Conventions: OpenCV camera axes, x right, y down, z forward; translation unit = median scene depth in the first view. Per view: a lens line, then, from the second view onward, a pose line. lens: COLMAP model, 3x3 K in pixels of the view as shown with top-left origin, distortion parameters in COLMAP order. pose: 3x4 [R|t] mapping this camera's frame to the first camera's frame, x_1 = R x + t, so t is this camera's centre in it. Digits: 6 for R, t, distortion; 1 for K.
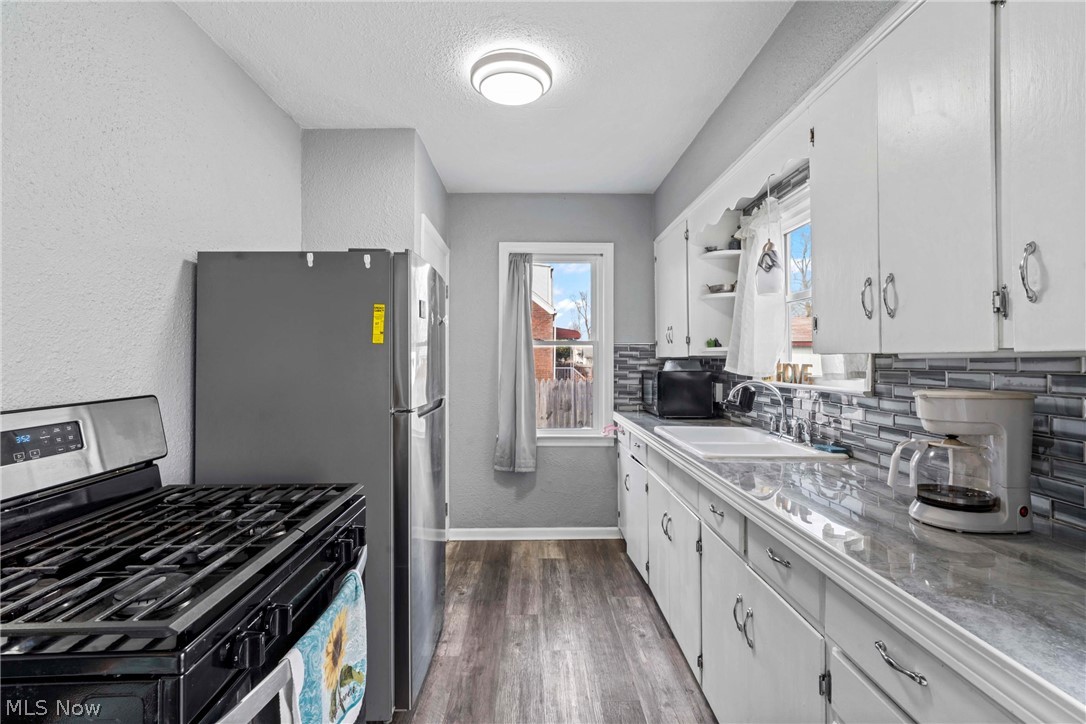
lens RADIAL K [[500.6, 0, 542.6], [0, 500.6, 354.8], [0, 0, 1]] dist [-0.003365, 0.003584]
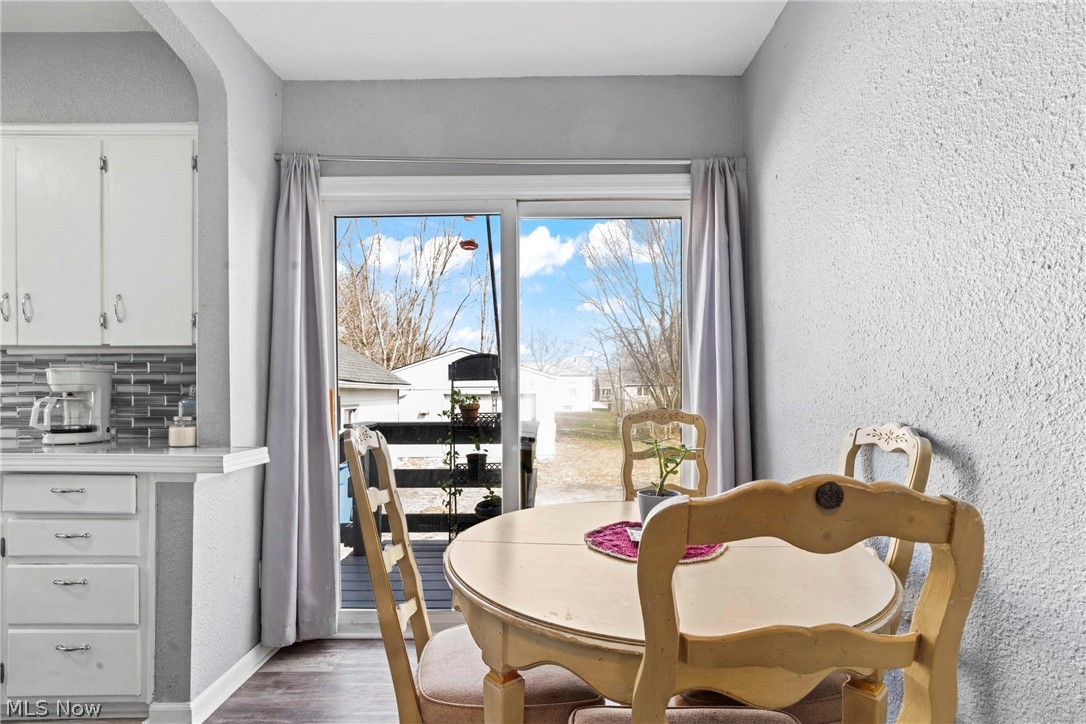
lens RADIAL K [[500.6, 0, 524.4], [0, 500.6, 381.0], [0, 0, 1]] dist [-0.003365, 0.003584]
pose [[0.025670, 0.006365, 0.999650, -0.859009], [-0.006234, 0.999961, -0.006207, 0.113613], [-0.999651, -0.006072, 0.025708, -0.607072]]
